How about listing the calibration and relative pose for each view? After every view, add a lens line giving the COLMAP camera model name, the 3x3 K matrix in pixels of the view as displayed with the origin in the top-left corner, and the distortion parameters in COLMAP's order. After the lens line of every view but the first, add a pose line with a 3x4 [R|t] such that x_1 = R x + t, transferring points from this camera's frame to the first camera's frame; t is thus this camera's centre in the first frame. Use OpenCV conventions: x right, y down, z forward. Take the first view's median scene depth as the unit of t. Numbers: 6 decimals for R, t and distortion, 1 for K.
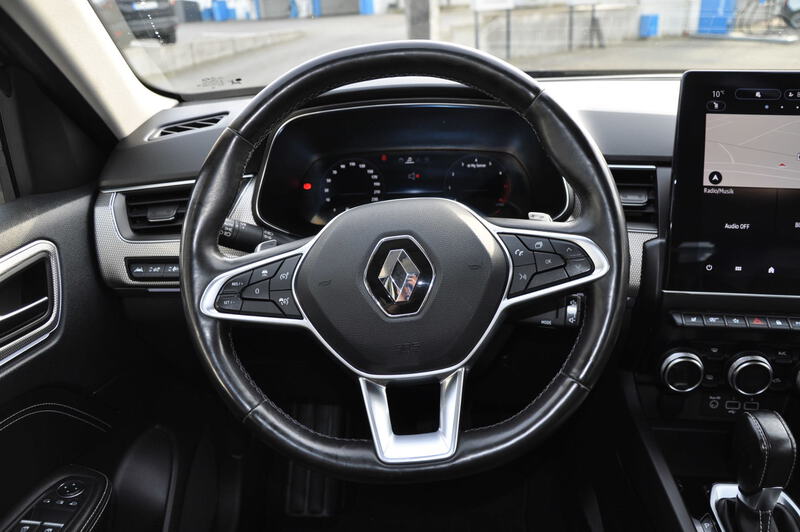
lens RADIAL K [[616.1, 0, 400.0], [0, 616.1, 266.0], [0, 0, 1]] dist [-0.159577, 0.097049]
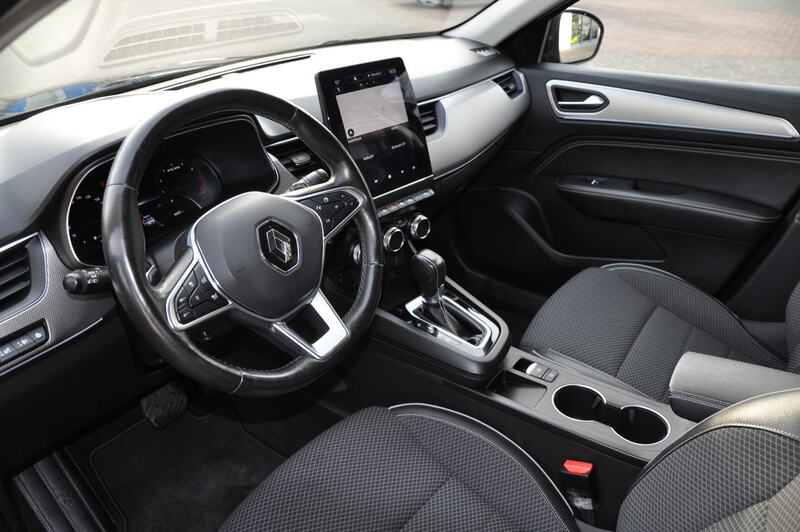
lens RADIAL K [[616.1, 0, 400.0], [0, 616.1, 266.0], [0, 0, 1]] dist [-0.159577, 0.097049]
pose [[0.553007, -0.373488, 0.744775, -0.792668], [0.314801, 0.921300, 0.228266, -0.152607], [-0.771416, 0.108223, 0.627060, -0.127935]]
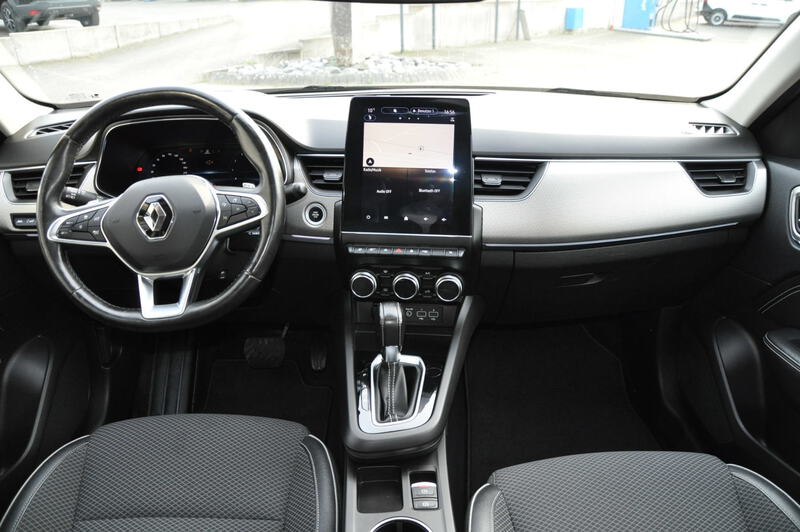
lens RADIAL K [[623.9, 0, 400.0], [0, 623.9, 266.0], [0, 0, 1]] dist [-0.161637, 0.118082]
pose [[0.995501, -0.002777, 0.094709, 0.452403], [0.001147, 0.999850, 0.017262, 0.108485], [-0.094743, -0.017075, 0.995355, -0.715352]]
